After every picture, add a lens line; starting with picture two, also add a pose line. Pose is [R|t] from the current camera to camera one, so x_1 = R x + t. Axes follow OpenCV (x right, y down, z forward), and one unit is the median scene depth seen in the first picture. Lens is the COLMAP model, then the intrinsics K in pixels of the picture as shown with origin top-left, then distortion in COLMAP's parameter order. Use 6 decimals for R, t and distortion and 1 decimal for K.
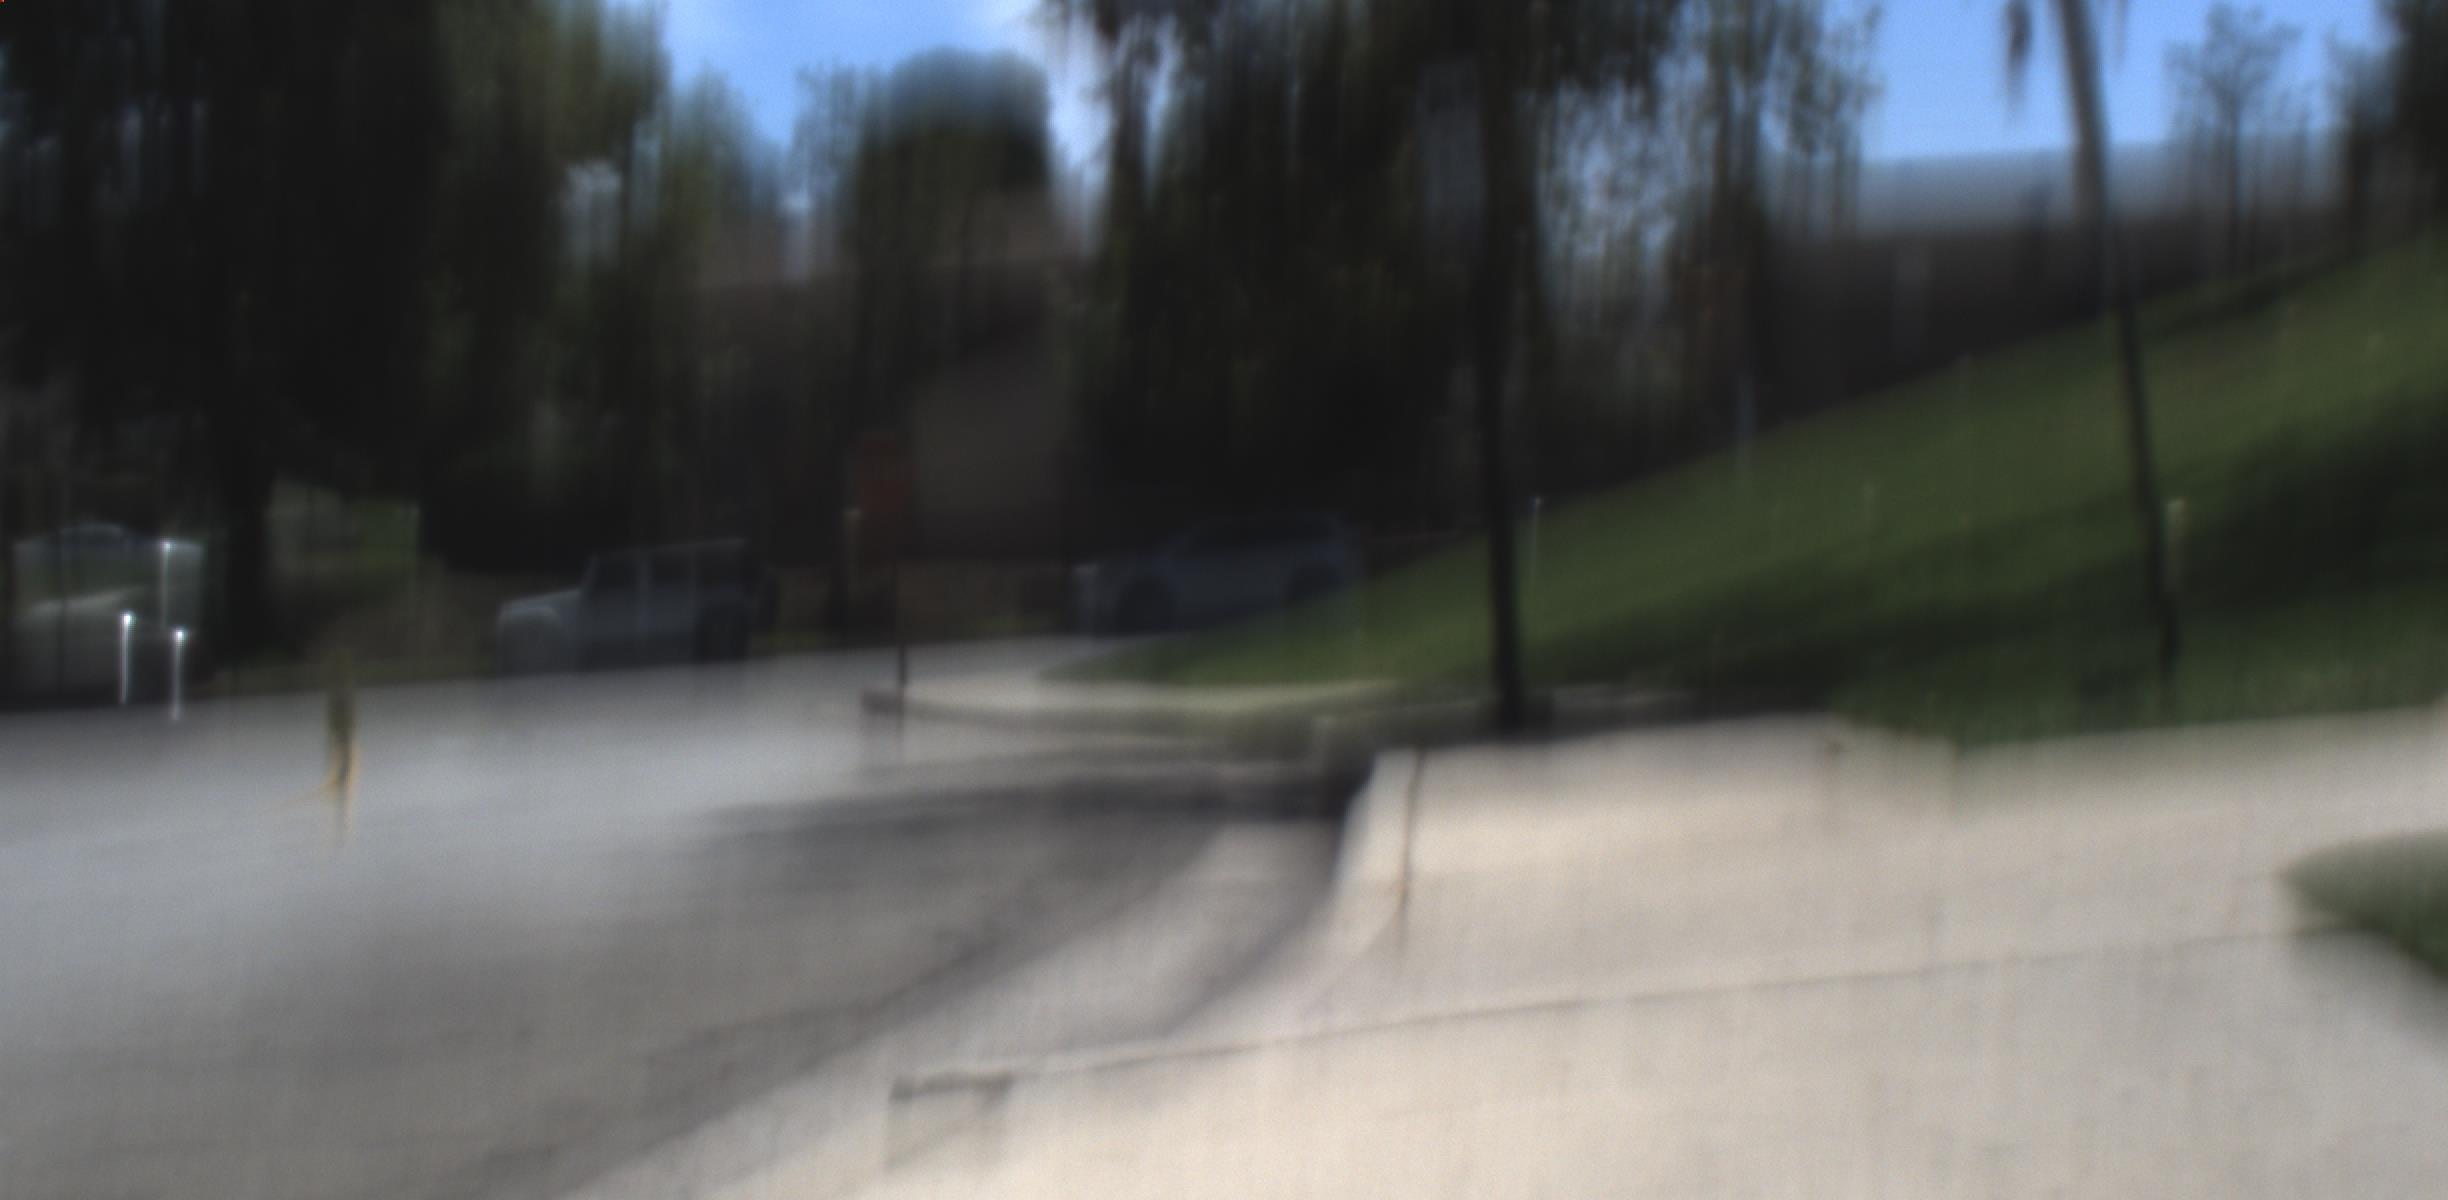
lens RADIAL K [[5123.9, 0, 1221.7], [0, 5123.9, 776.4], [0, 0, 1]] dist [-0.007425, 0.262584]
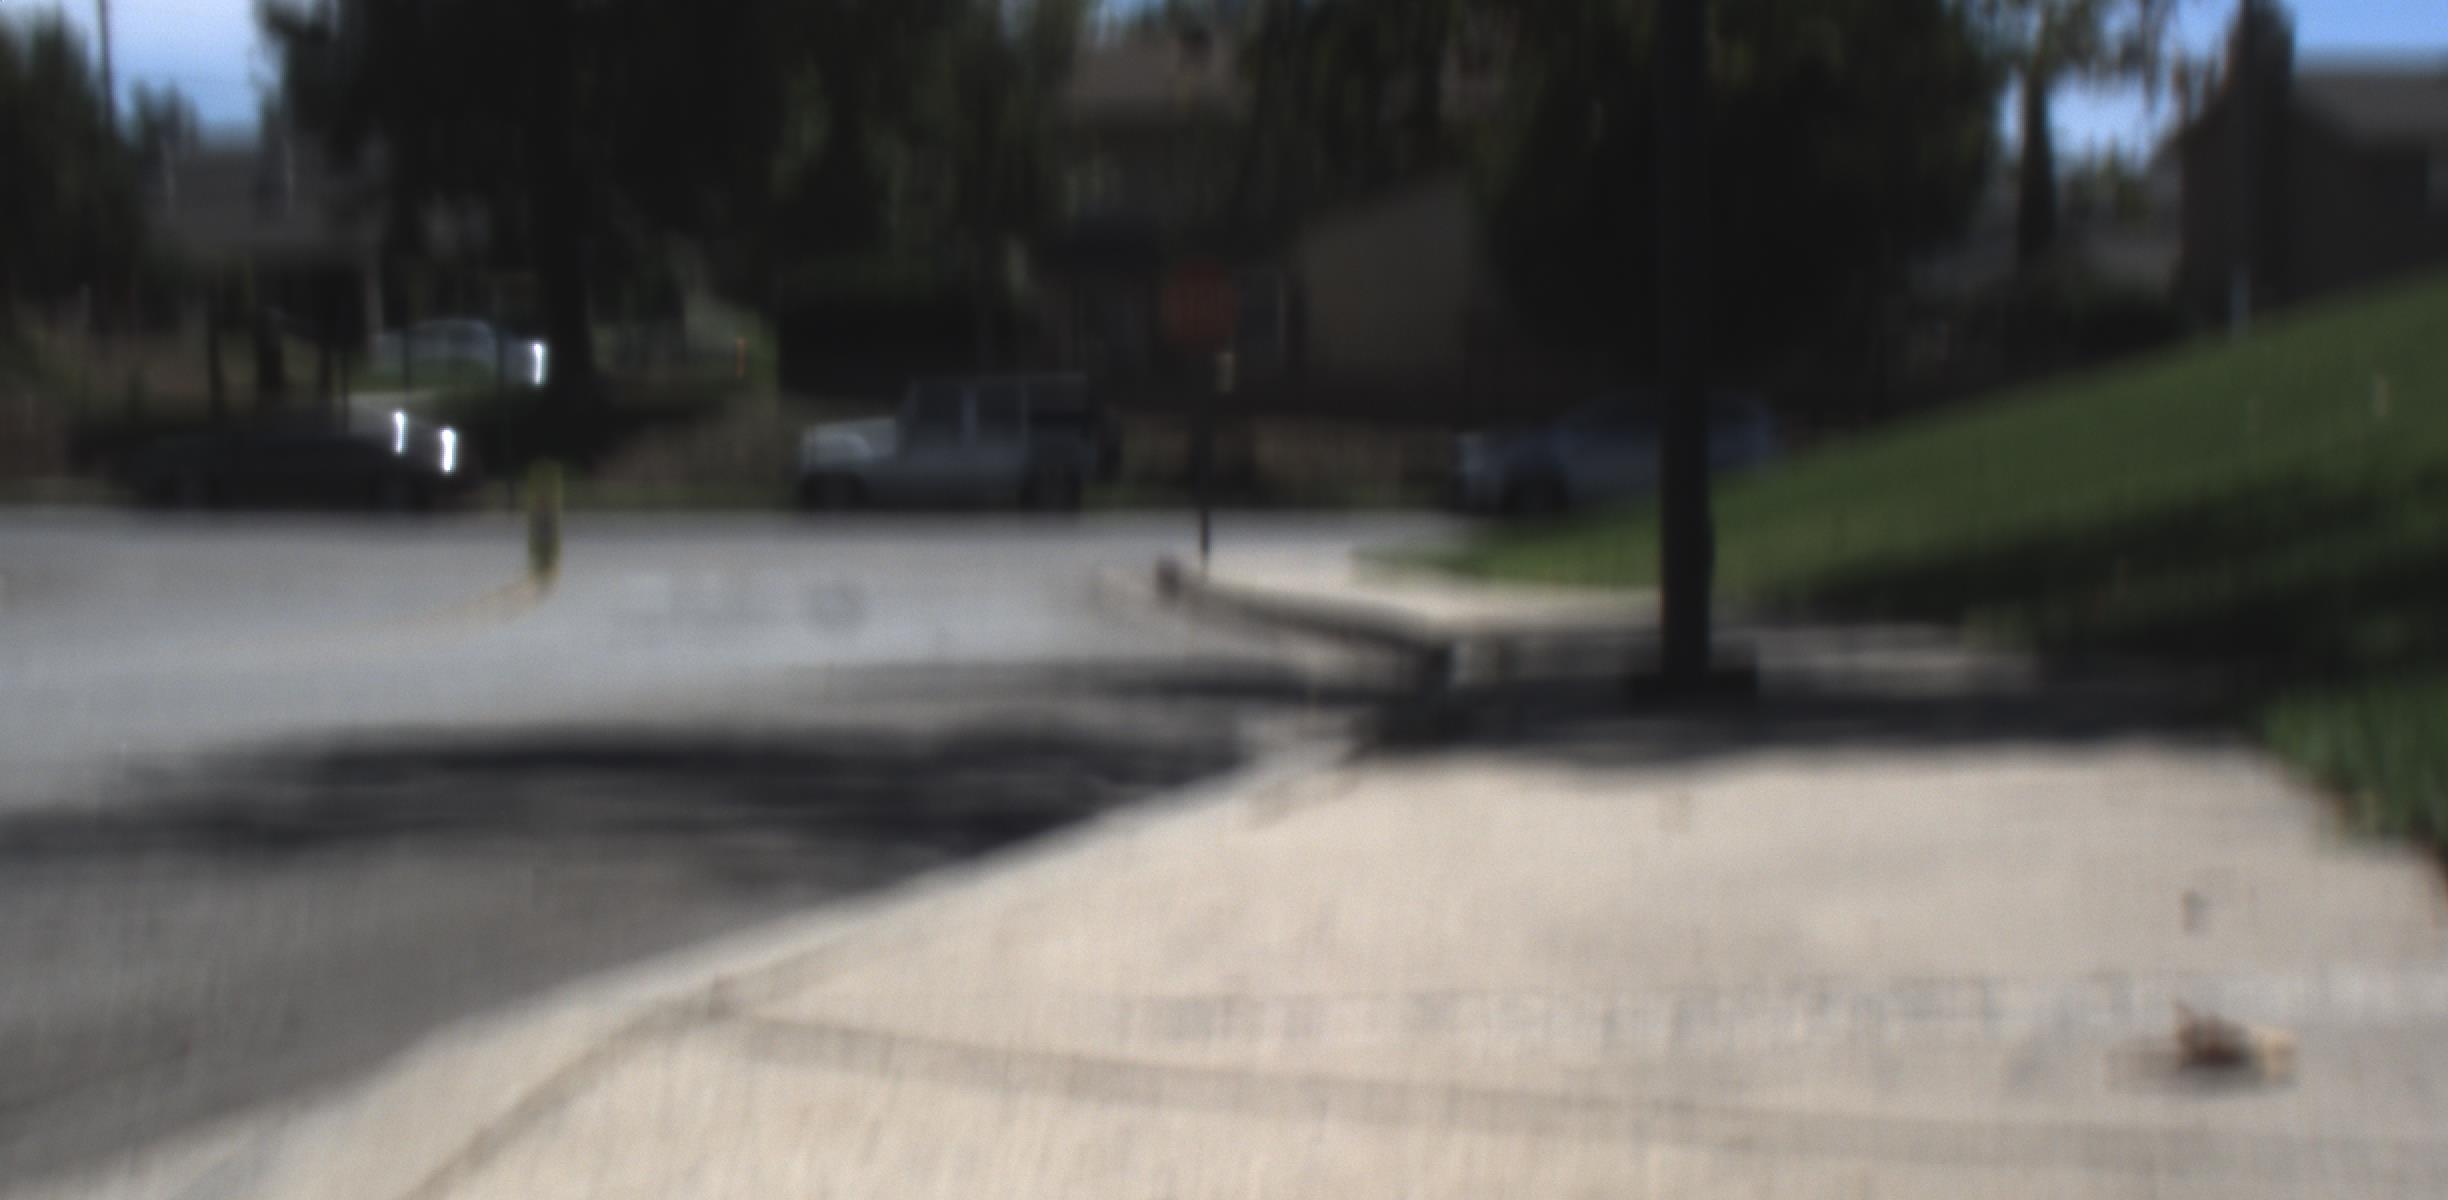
lens RADIAL K [[5148.8, 0, 1287.1], [0, 5148.8, 604.5], [0, 0, 1]] dist [-0.048270, -0.133748]
pose [[0.993822, 0.076959, -0.079974, 0.019846], [-0.077809, 0.996940, -0.007561, -0.004352], [0.079147, 0.013737, 0.996768, 0.158290]]
